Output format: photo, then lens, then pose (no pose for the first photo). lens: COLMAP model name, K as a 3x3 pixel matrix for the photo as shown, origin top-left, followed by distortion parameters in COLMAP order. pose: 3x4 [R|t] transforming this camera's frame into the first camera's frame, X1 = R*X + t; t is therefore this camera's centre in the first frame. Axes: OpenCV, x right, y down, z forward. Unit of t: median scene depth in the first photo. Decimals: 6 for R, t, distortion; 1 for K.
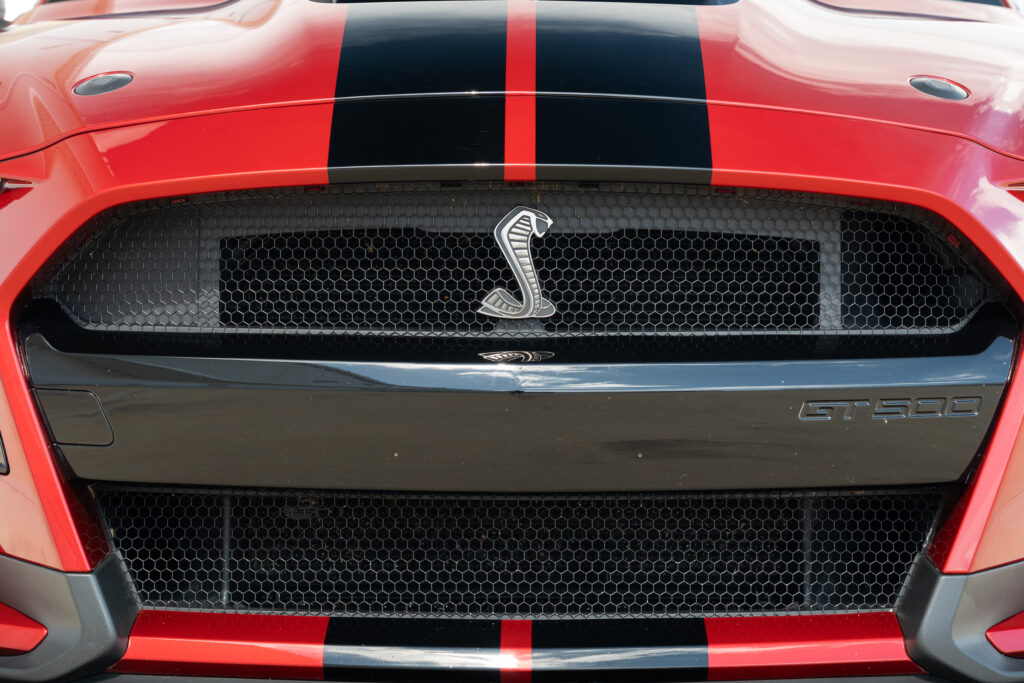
lens RADIAL K [[3099.7, 0, 511.3], [0, 3099.7, 342.5], [0, 0, 1]] dist [0.113237, 0.000000]
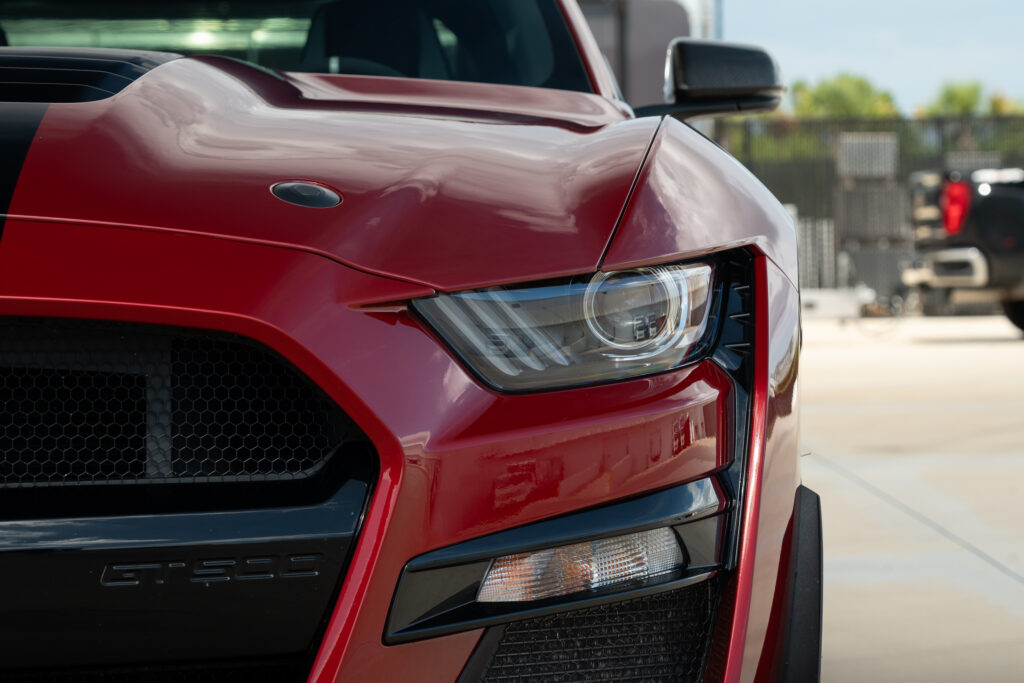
lens RADIAL K [[3099.7, 0, 512.3], [0, 3099.7, 341.4], [0, 0, 1]] dist [0.113237, 0.000000]
pose [[0.999324, -0.022535, -0.029030, 0.226684], [0.021263, 0.998831, -0.043414, -0.002419], [0.029975, 0.042768, 0.998635, 0.139598]]
